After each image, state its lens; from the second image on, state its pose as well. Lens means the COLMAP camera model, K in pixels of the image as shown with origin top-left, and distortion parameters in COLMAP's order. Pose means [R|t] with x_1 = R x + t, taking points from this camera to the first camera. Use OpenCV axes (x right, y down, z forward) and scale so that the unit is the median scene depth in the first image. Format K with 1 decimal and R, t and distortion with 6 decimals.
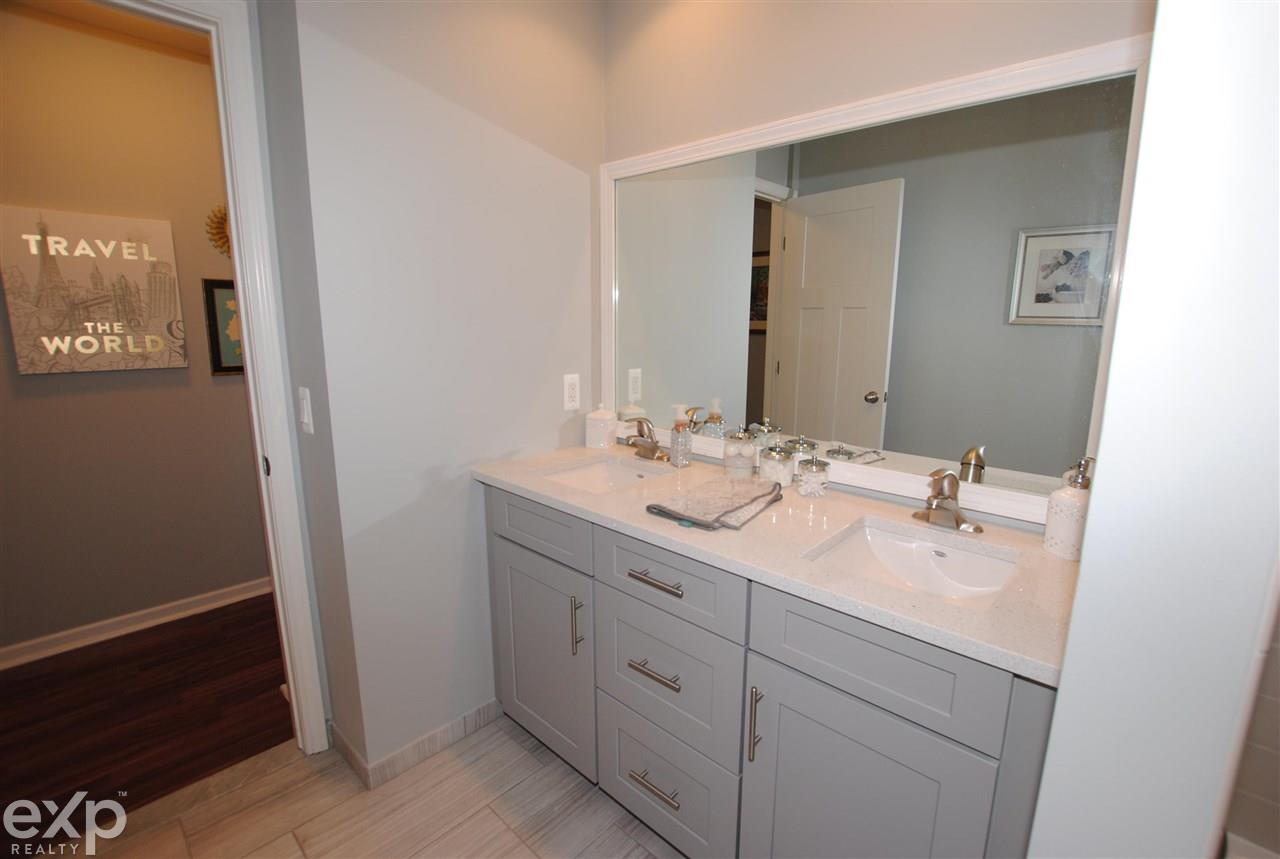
lens RADIAL K [[563.9, 0, 658.6], [0, 563.9, 424.4], [0, 0, 1]] dist [-0.033288, 0.000742]
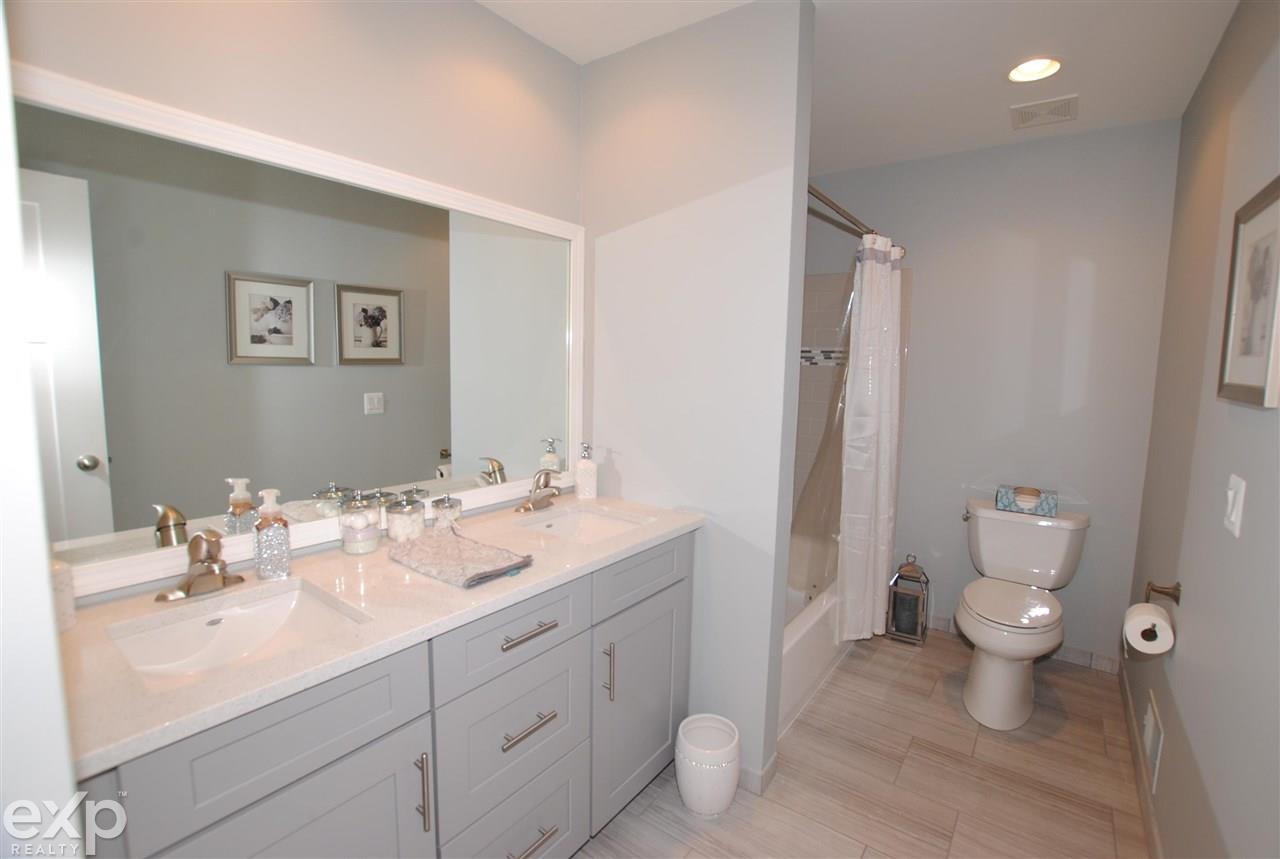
lens RADIAL K [[563.9, 0, 658.6], [0, 563.9, 424.4], [0, 0, 1]] dist [-0.033288, 0.000742]
pose [[-0.094362, -0.116807, 0.988662, -0.455938], [0.162321, 0.977998, 0.131040, -0.085641], [-0.982216, 0.172846, -0.073326, 0.362493]]
